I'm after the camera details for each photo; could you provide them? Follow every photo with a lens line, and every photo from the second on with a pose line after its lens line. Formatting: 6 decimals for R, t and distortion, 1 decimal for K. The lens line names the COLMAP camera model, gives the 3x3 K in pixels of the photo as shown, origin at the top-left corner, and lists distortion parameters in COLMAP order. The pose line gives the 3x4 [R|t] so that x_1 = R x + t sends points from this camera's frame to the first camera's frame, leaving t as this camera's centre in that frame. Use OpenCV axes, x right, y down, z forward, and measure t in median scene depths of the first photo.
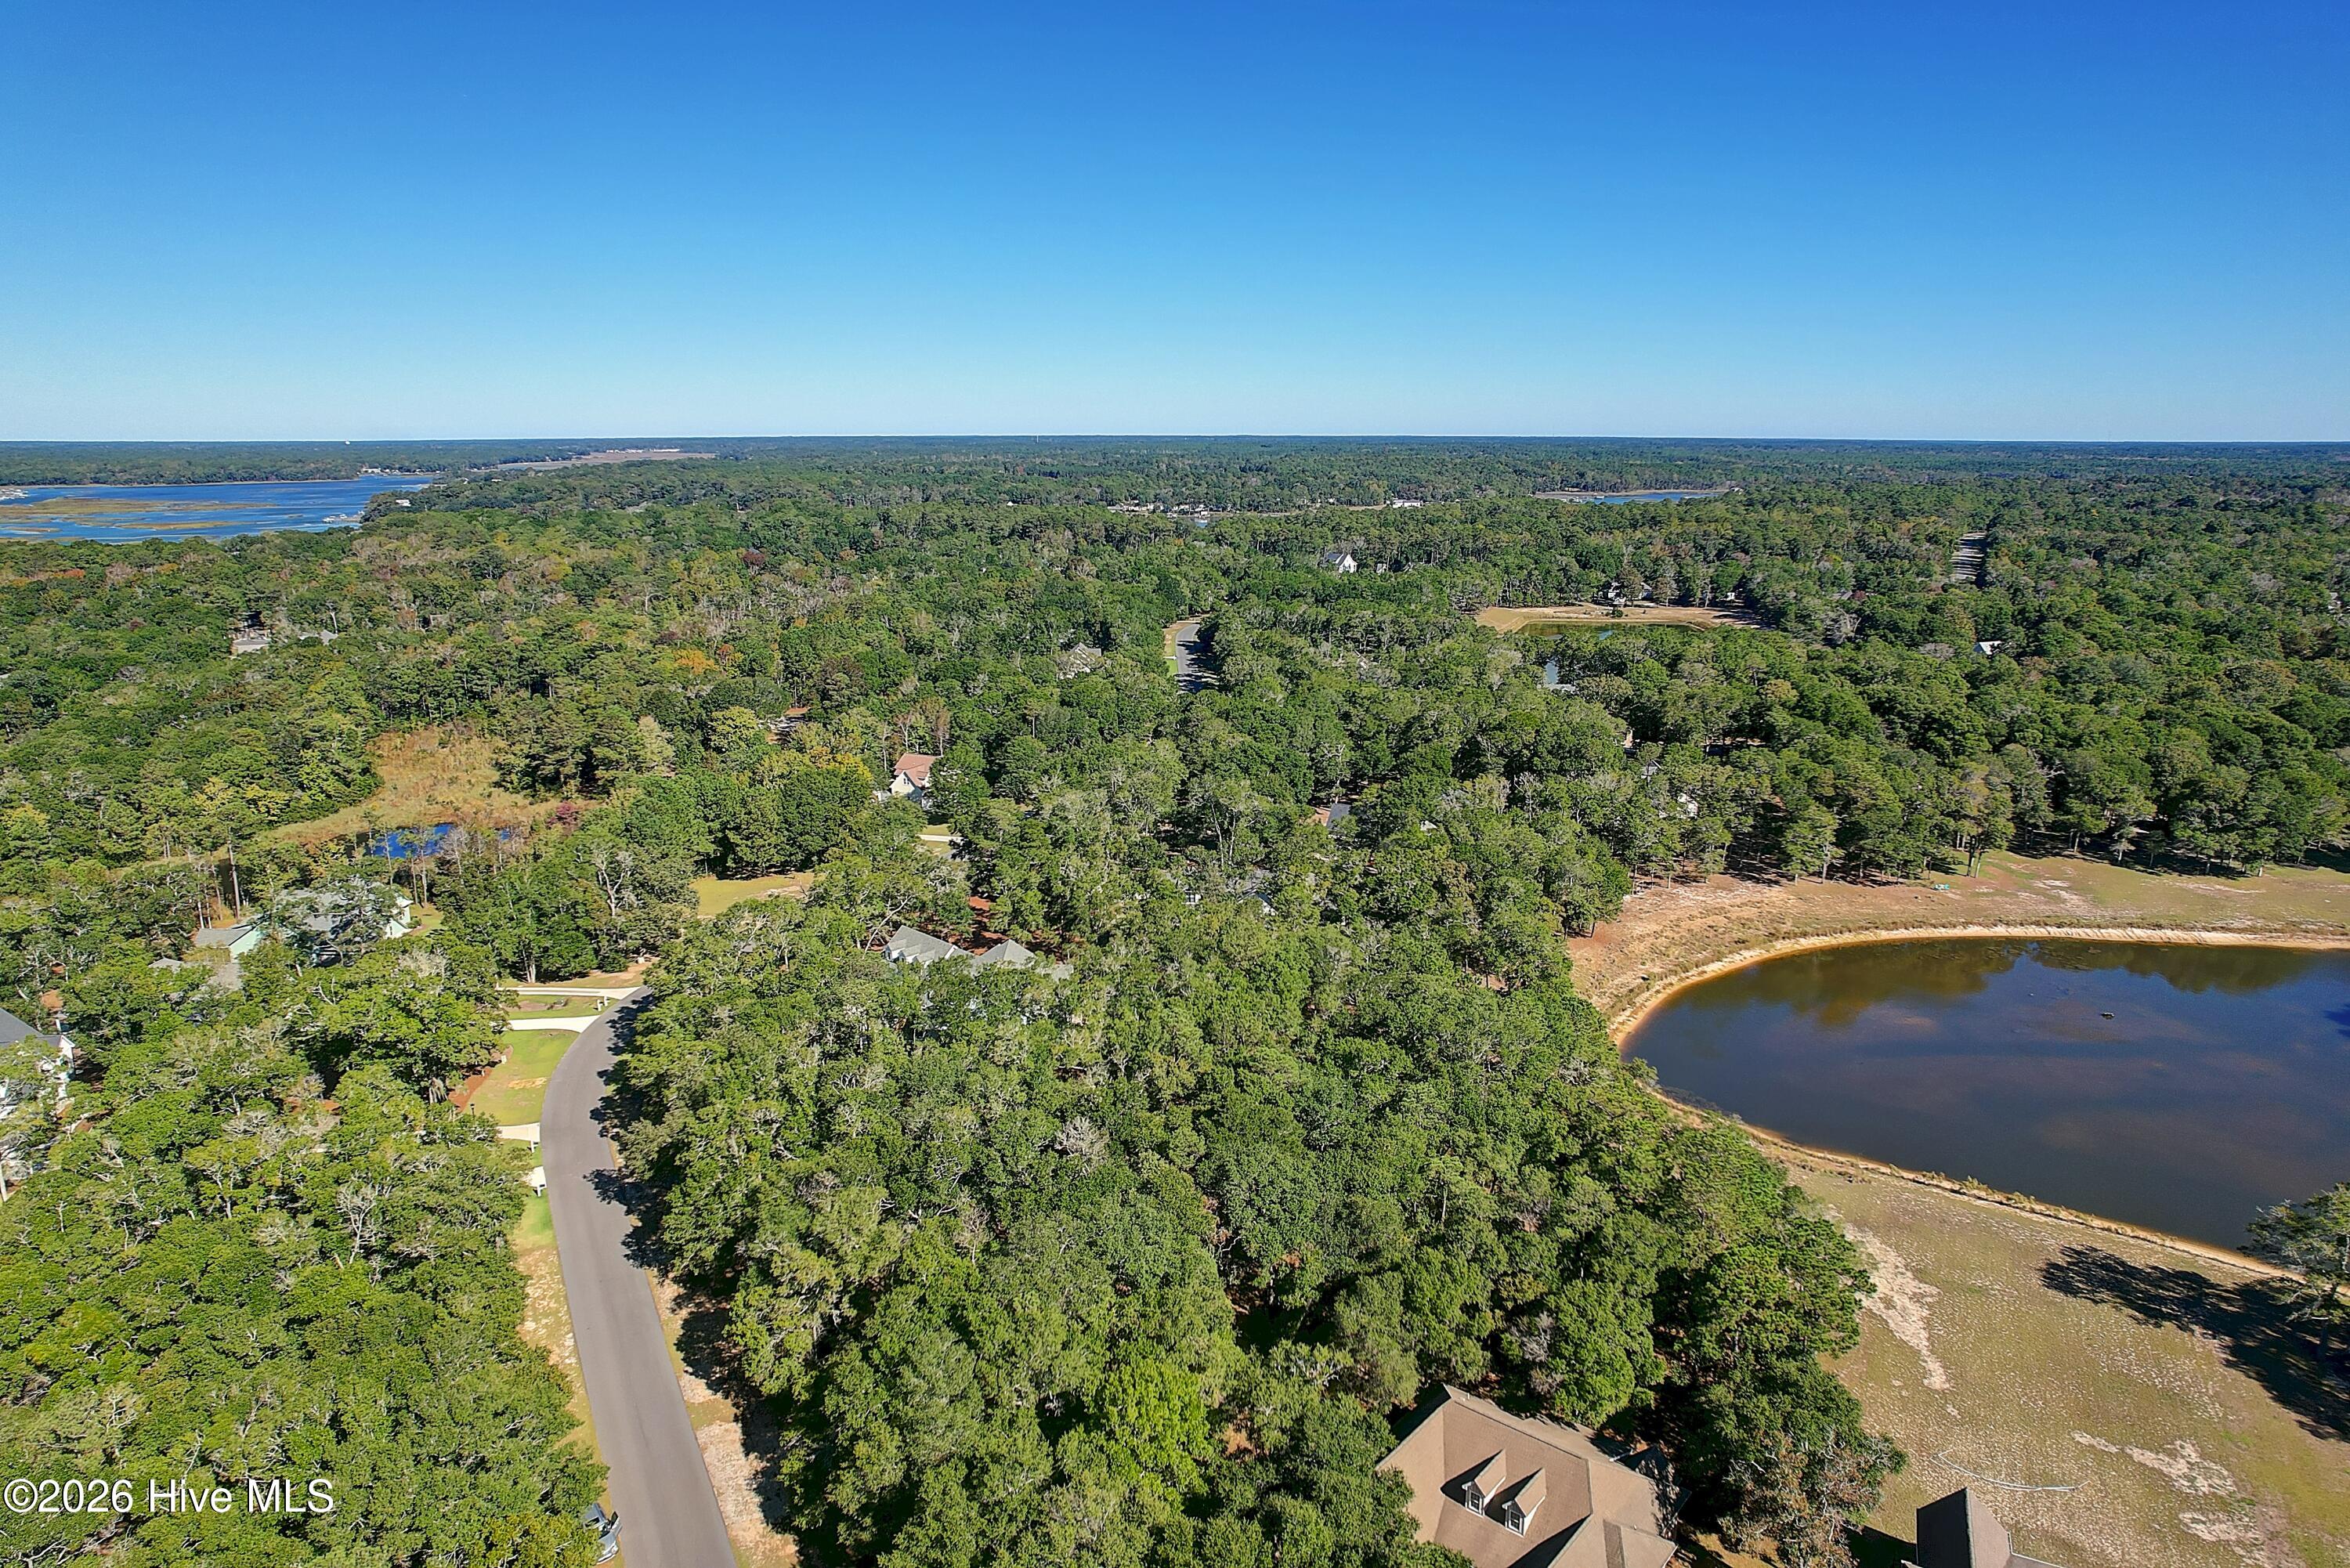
lens RADIAL K [[1494.6, 0, 1185.3], [0, 1494.6, 779.0], [0, 0, 1]] dist [-0.063808, 0.061068]
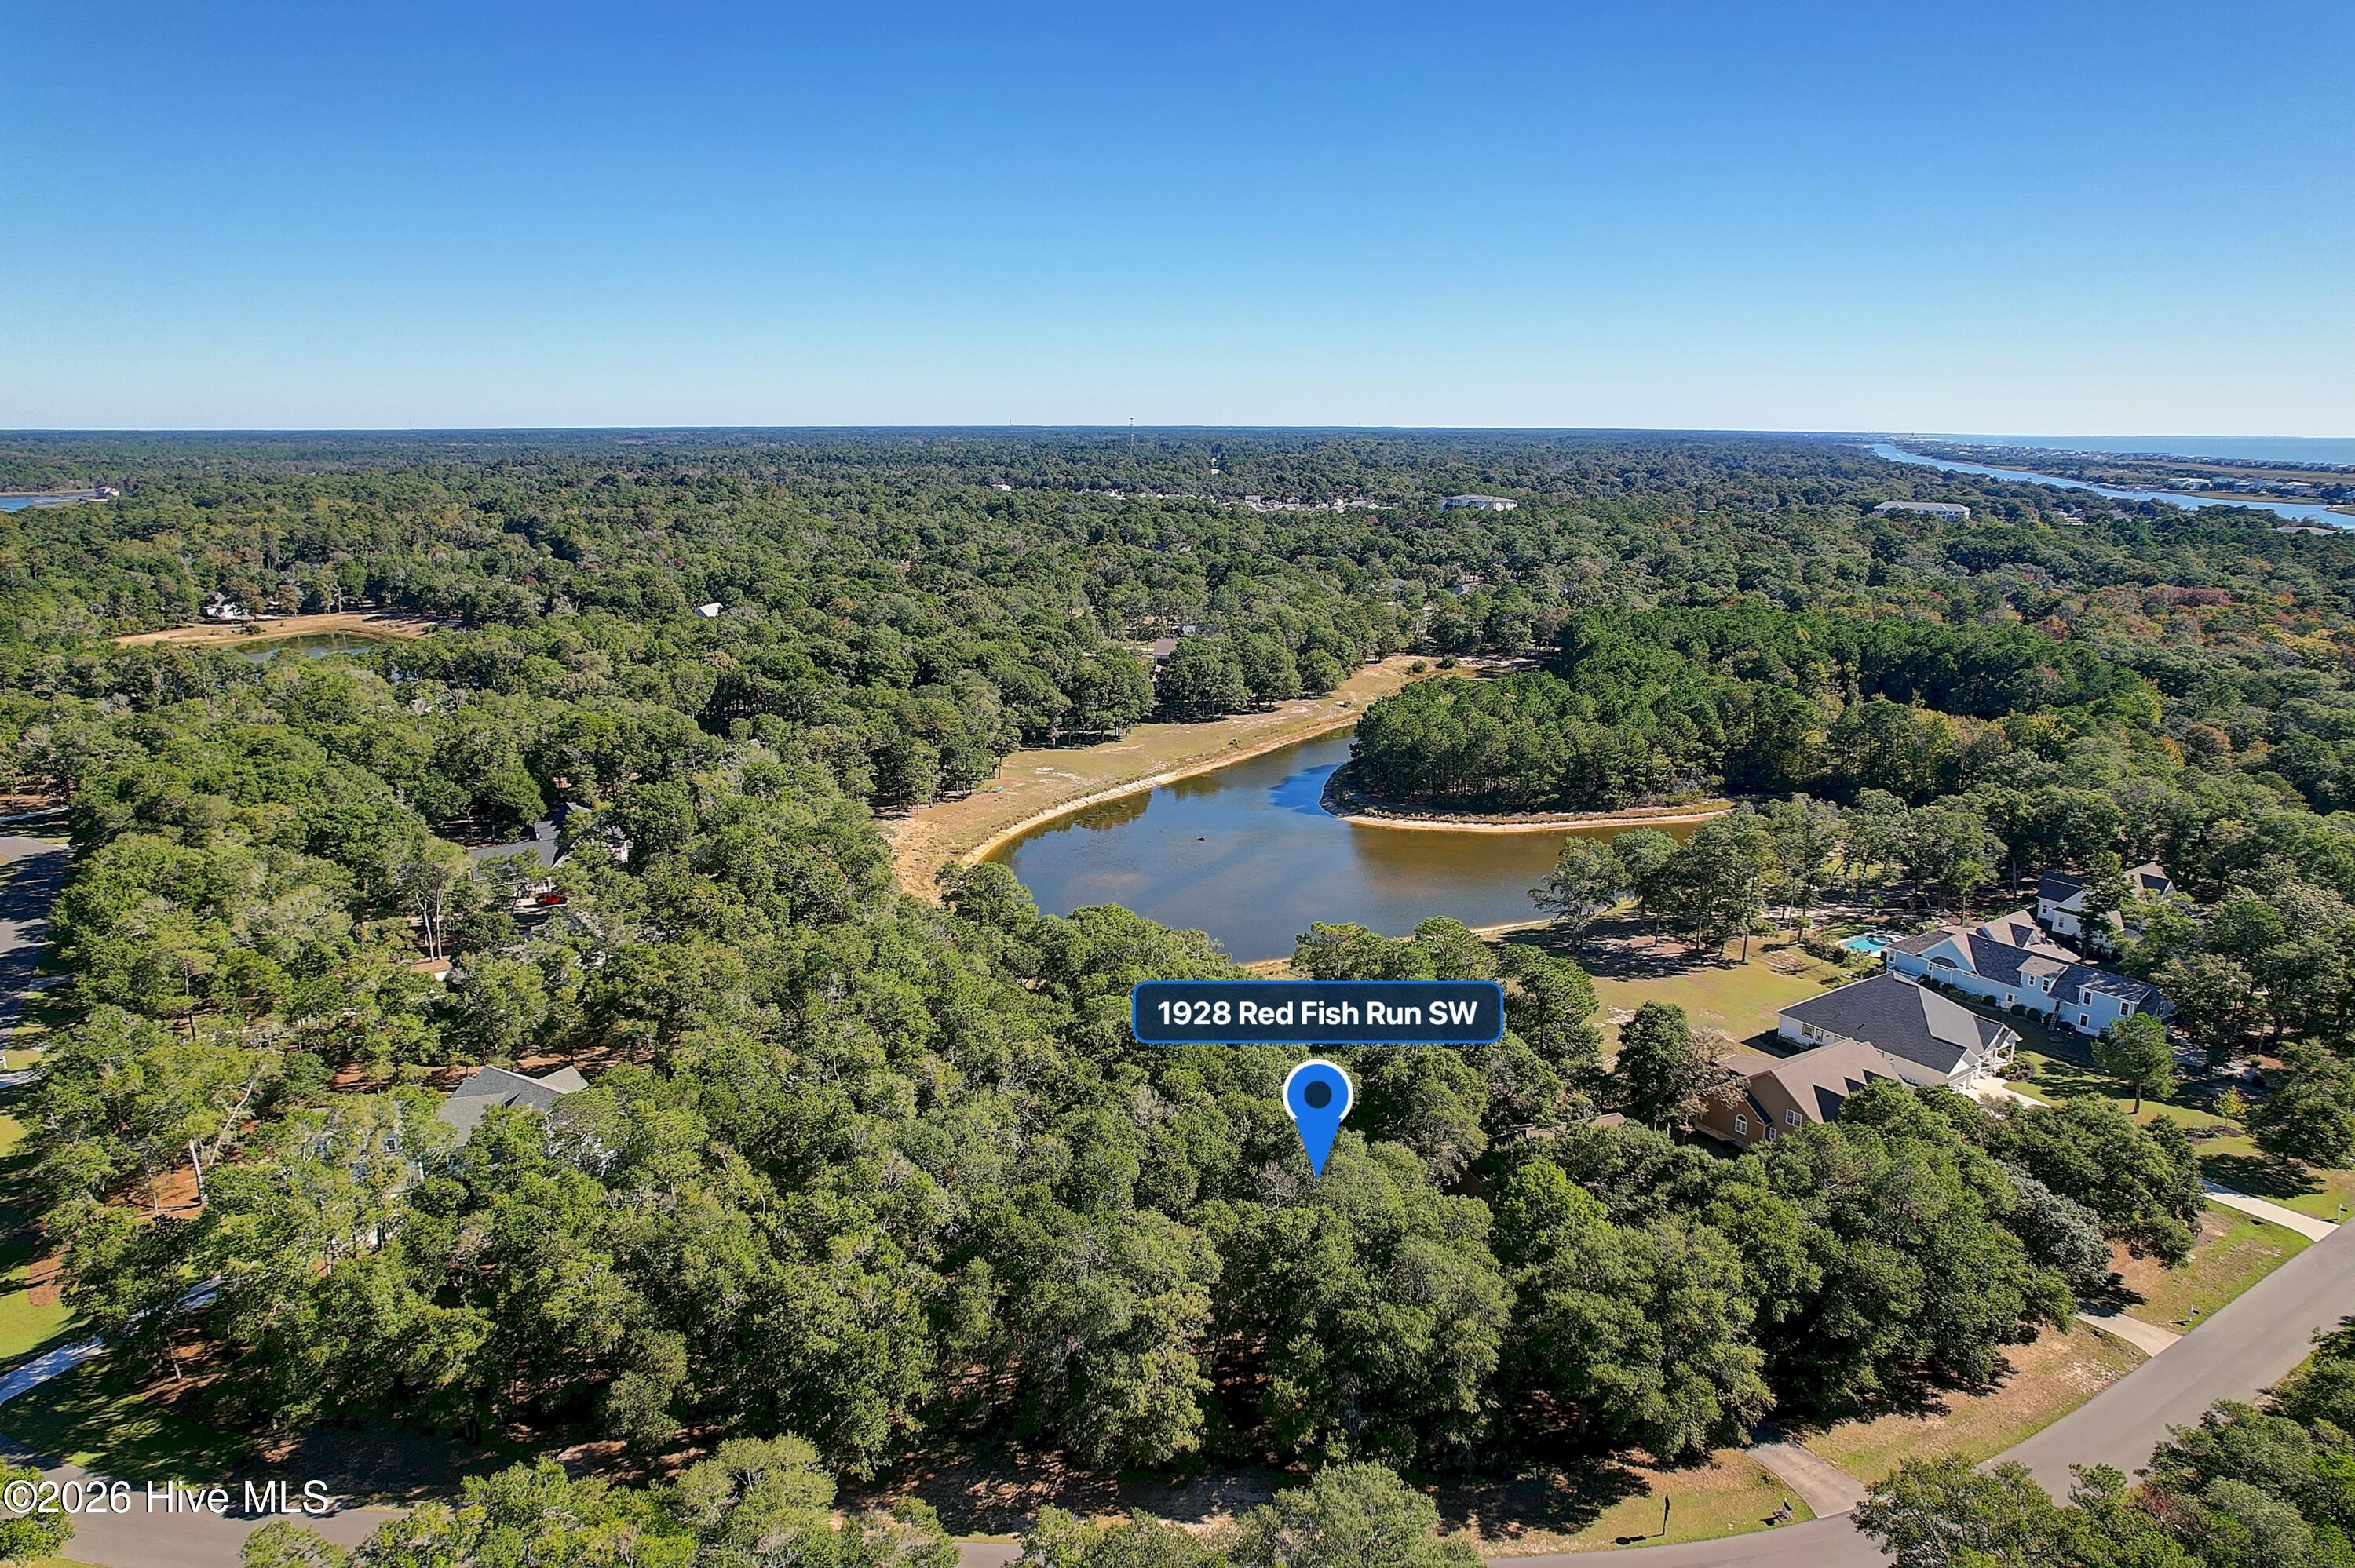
lens RADIAL K [[1506.9, 0, 1187.8], [0, 1506.9, 778.5], [0, 0, 1]] dist [-0.068830, 0.067407]
pose [[0.511450, -0.197911, 0.836212, -0.408152], [0.194046, 0.974581, 0.111976, -0.040167], [-0.837117, 0.104993, 0.536853, 0.192554]]
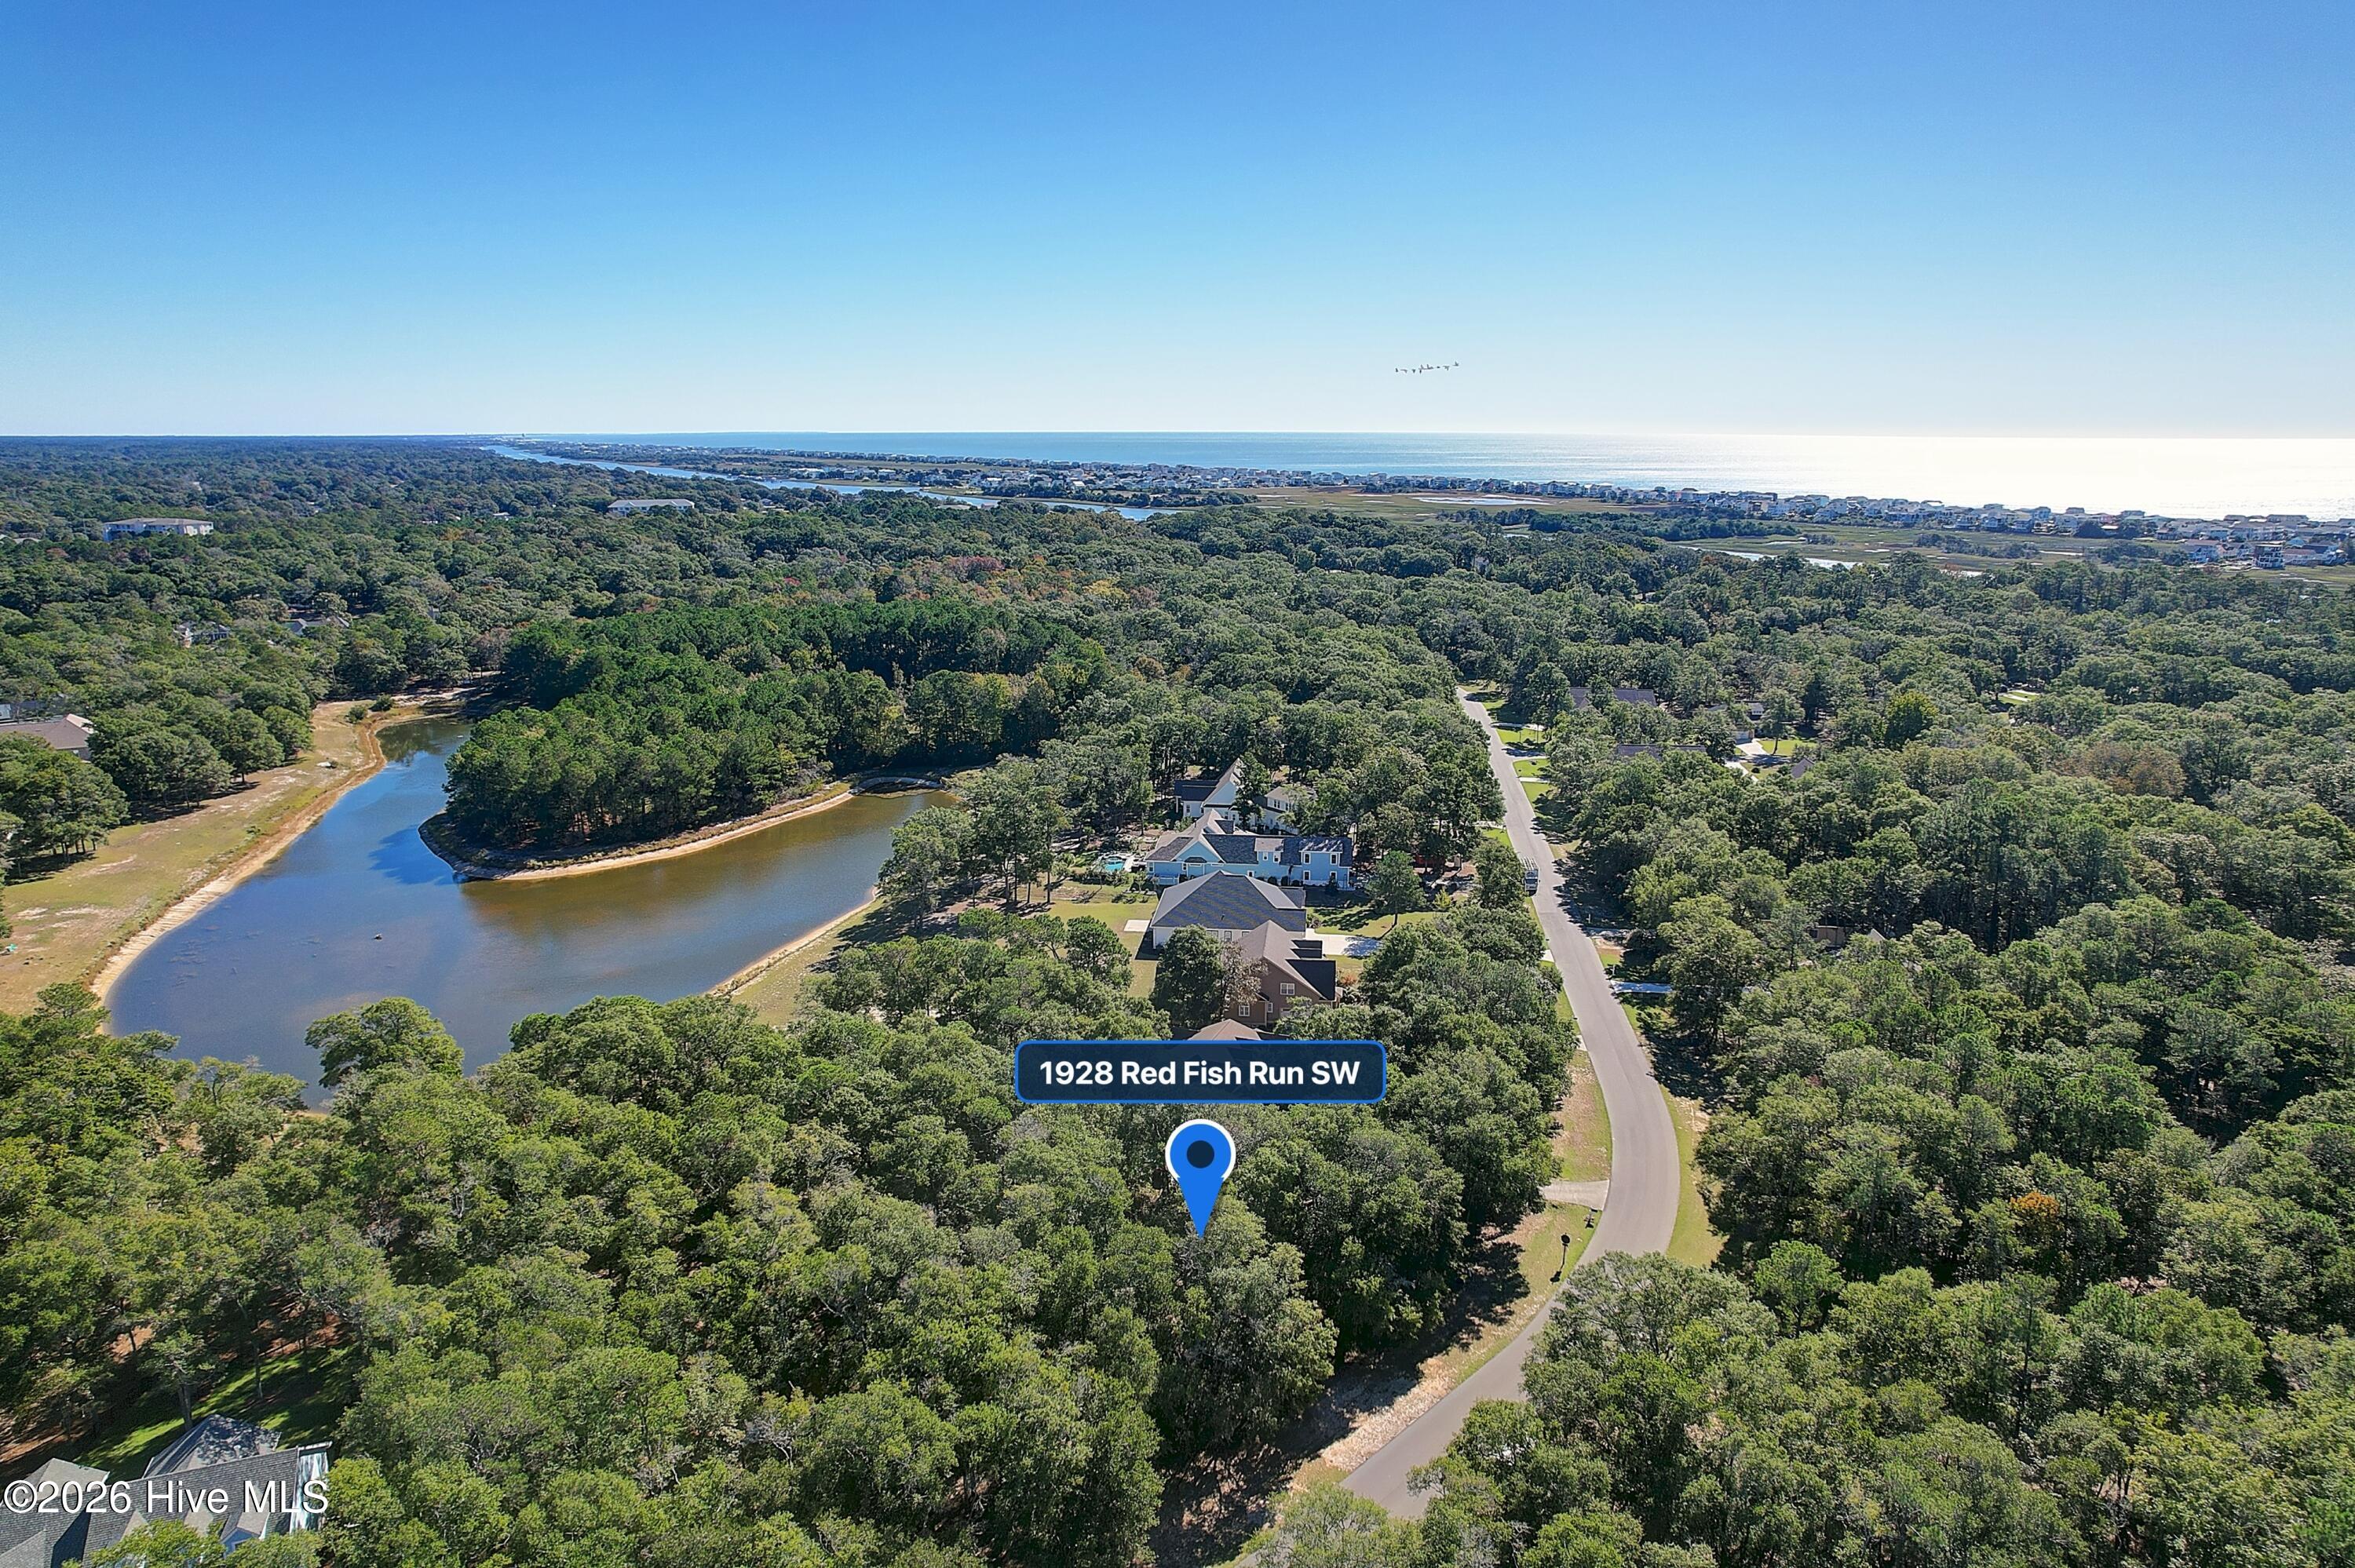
lens RADIAL K [[1506.9, 0, 1187.8], [0, 1506.9, 778.5], [0, 0, 1]] dist [-0.068830, 0.067407]
pose [[-0.322678, -0.217633, 0.921149, -0.460773], [0.216021, 0.930588, 0.295535, -0.119424], [-0.921528, 0.294350, -0.253267, 0.513030]]
